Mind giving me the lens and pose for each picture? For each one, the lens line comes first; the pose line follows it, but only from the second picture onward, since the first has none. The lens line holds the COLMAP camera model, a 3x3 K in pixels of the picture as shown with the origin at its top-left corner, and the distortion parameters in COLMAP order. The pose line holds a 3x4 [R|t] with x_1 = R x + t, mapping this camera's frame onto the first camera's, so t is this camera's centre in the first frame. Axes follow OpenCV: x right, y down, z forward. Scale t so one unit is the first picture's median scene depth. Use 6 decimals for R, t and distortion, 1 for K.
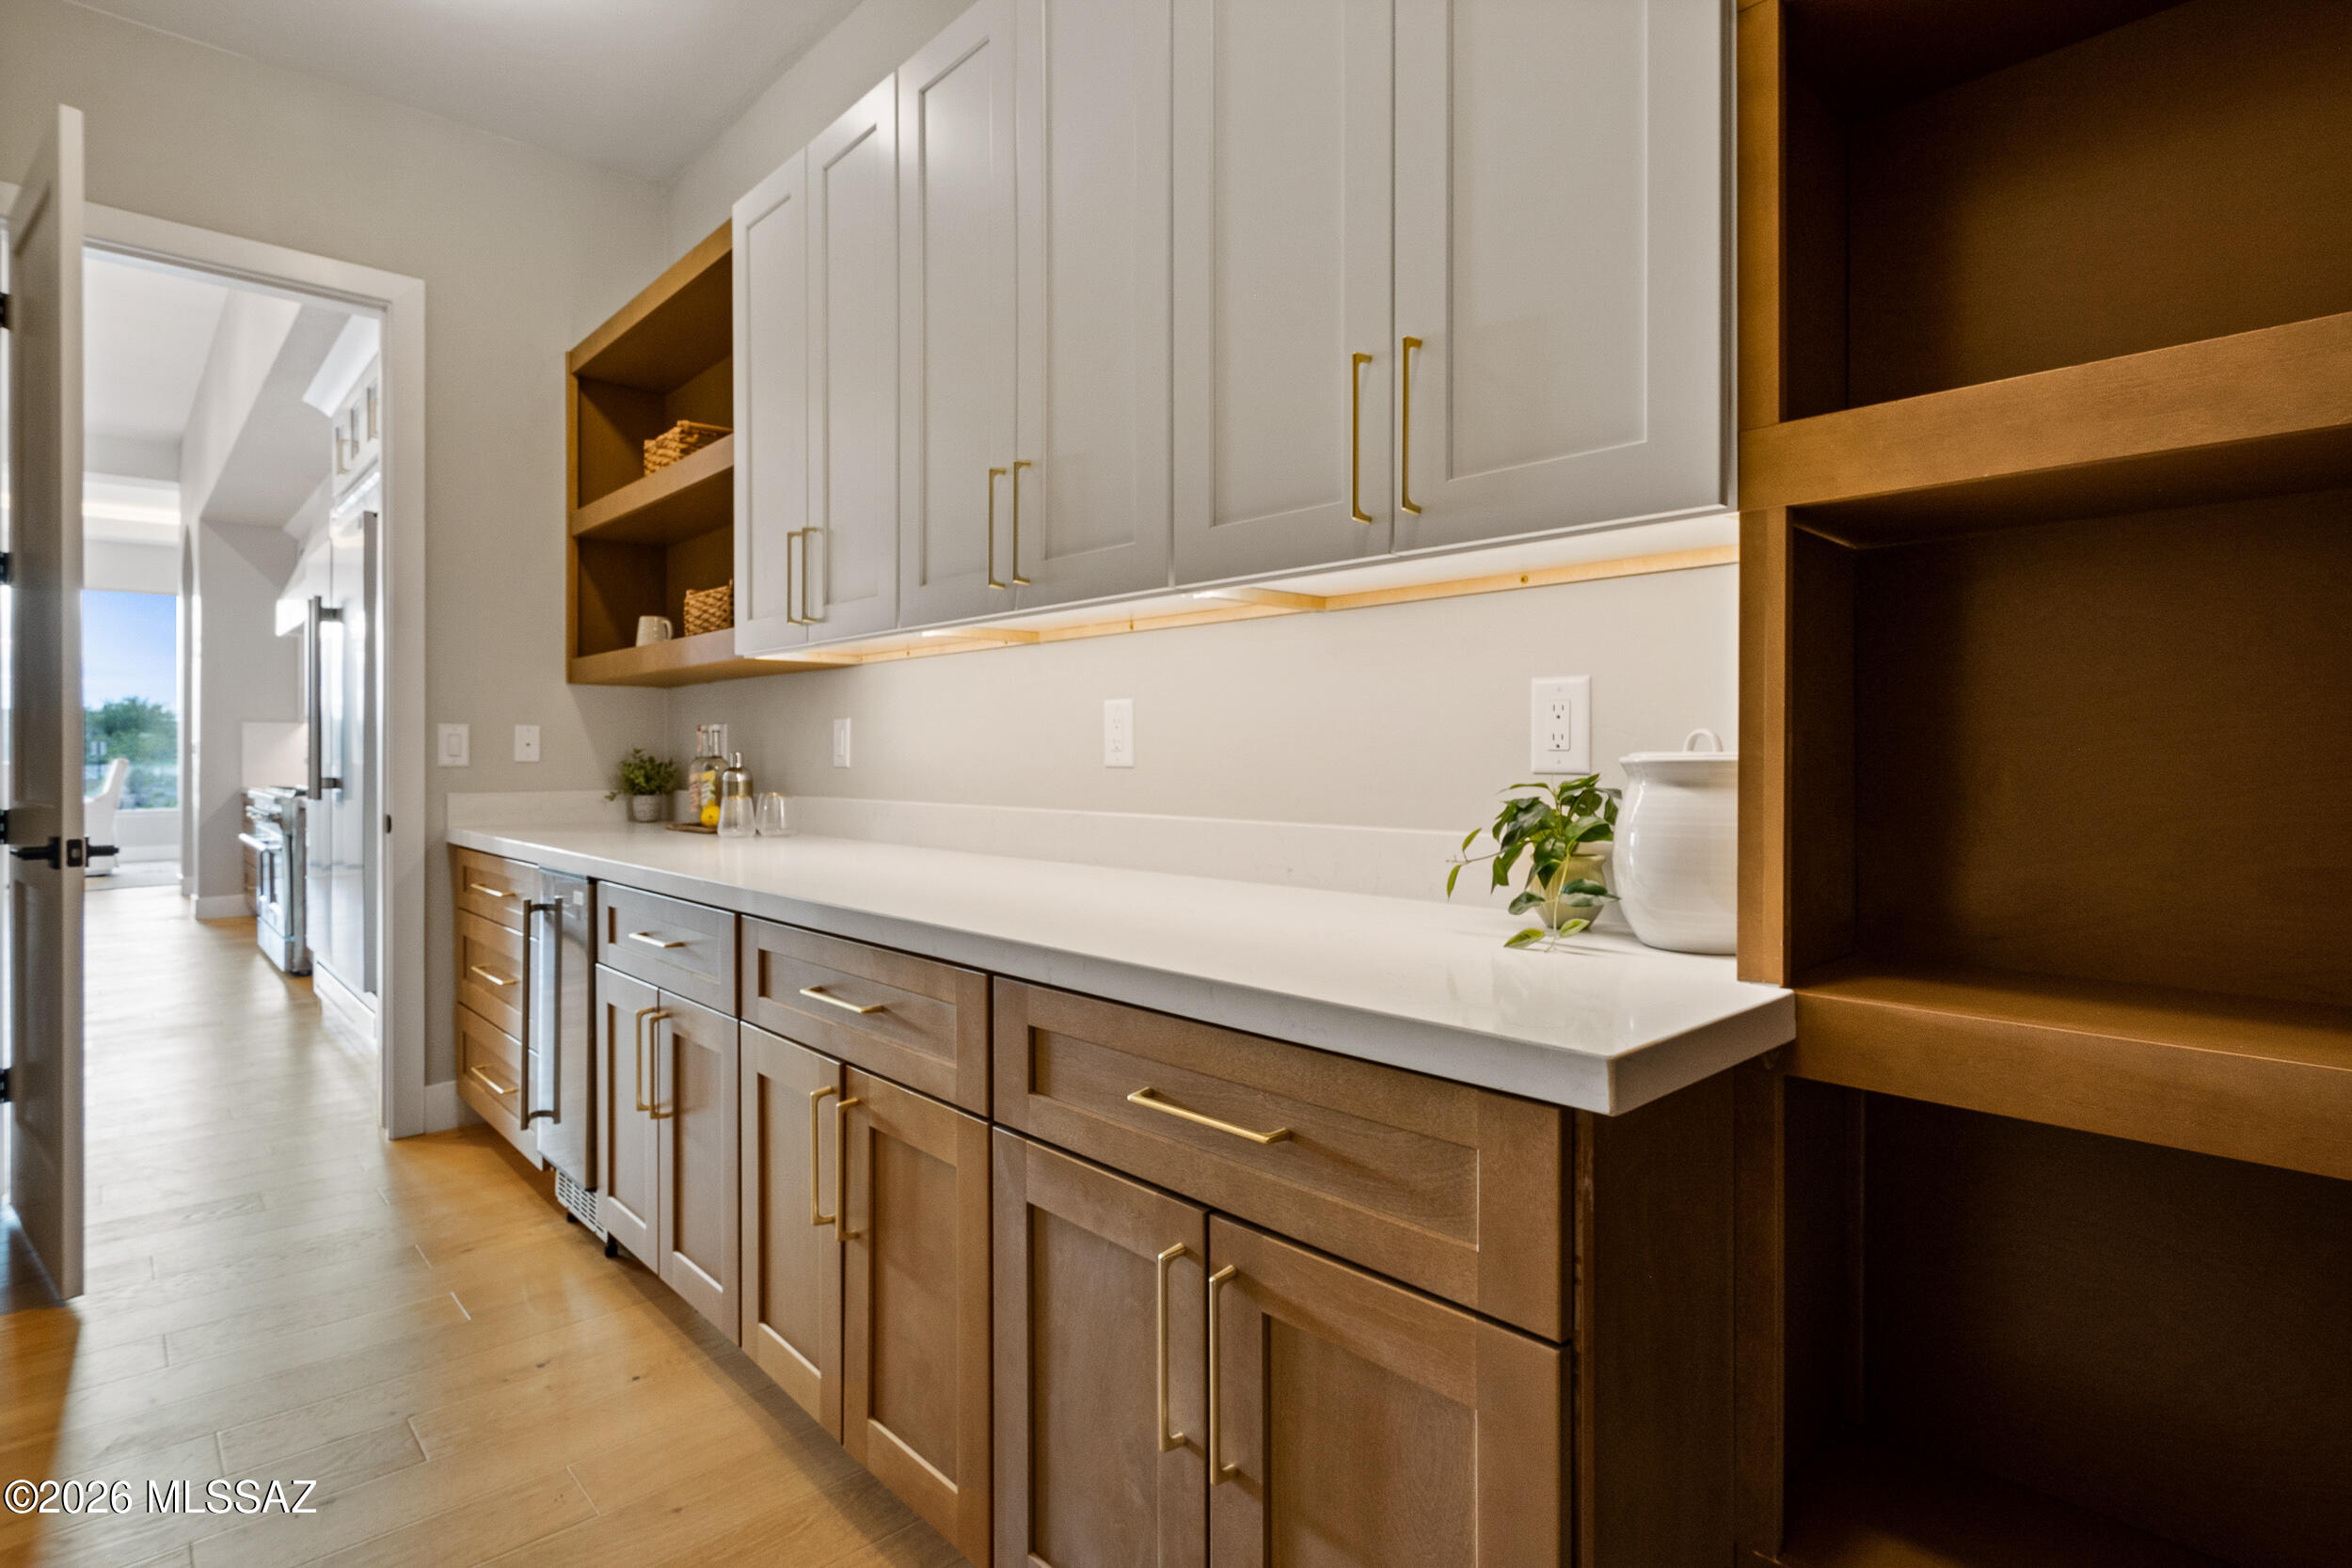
lens RADIAL K [[1176.4, 0, 1177.8], [0, 1176.4, 748.6], [0, 0, 1]] dist [-0.000133, -0.000039]
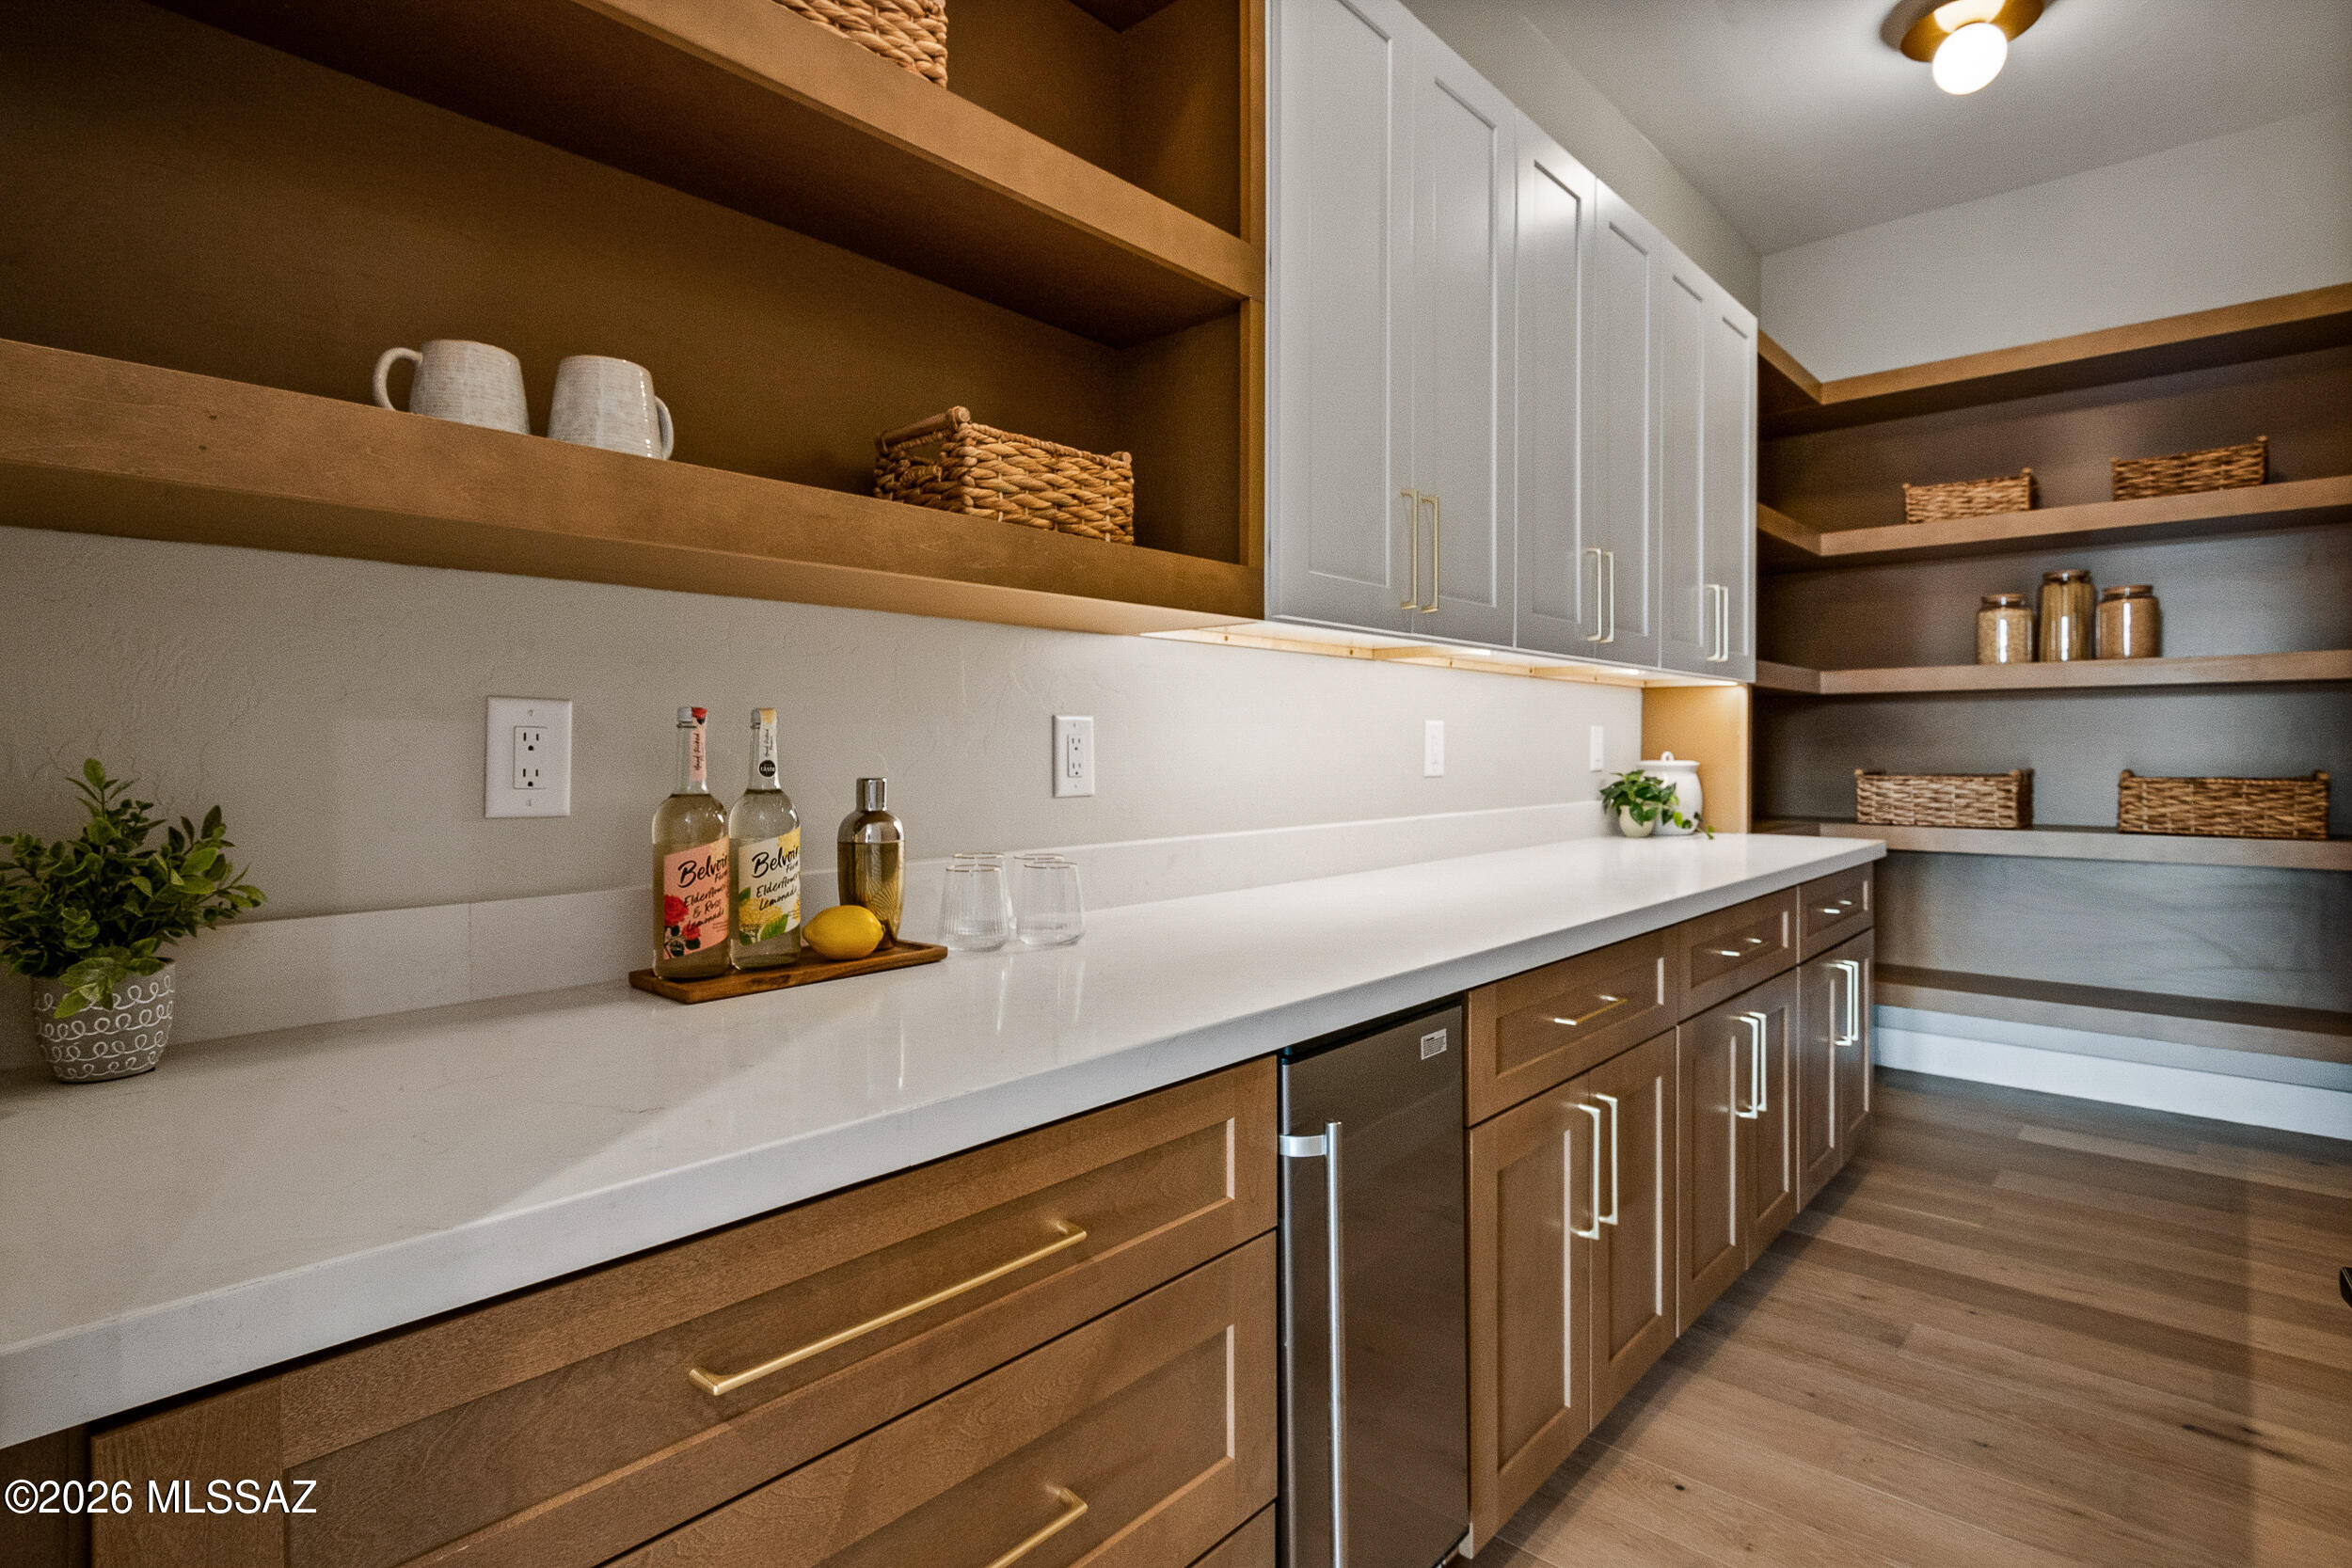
lens RADIAL K [[1176.4, 0, 1177.8], [0, 1176.4, 748.6], [0, 0, 1]] dist [-0.000133, -0.000039]
pose [[-0.090971, 0.005950, 0.995836, -1.228232], [0.004446, 0.999975, -0.005569, -0.007529], [-0.995844, 0.003921, -0.090995, 1.372210]]
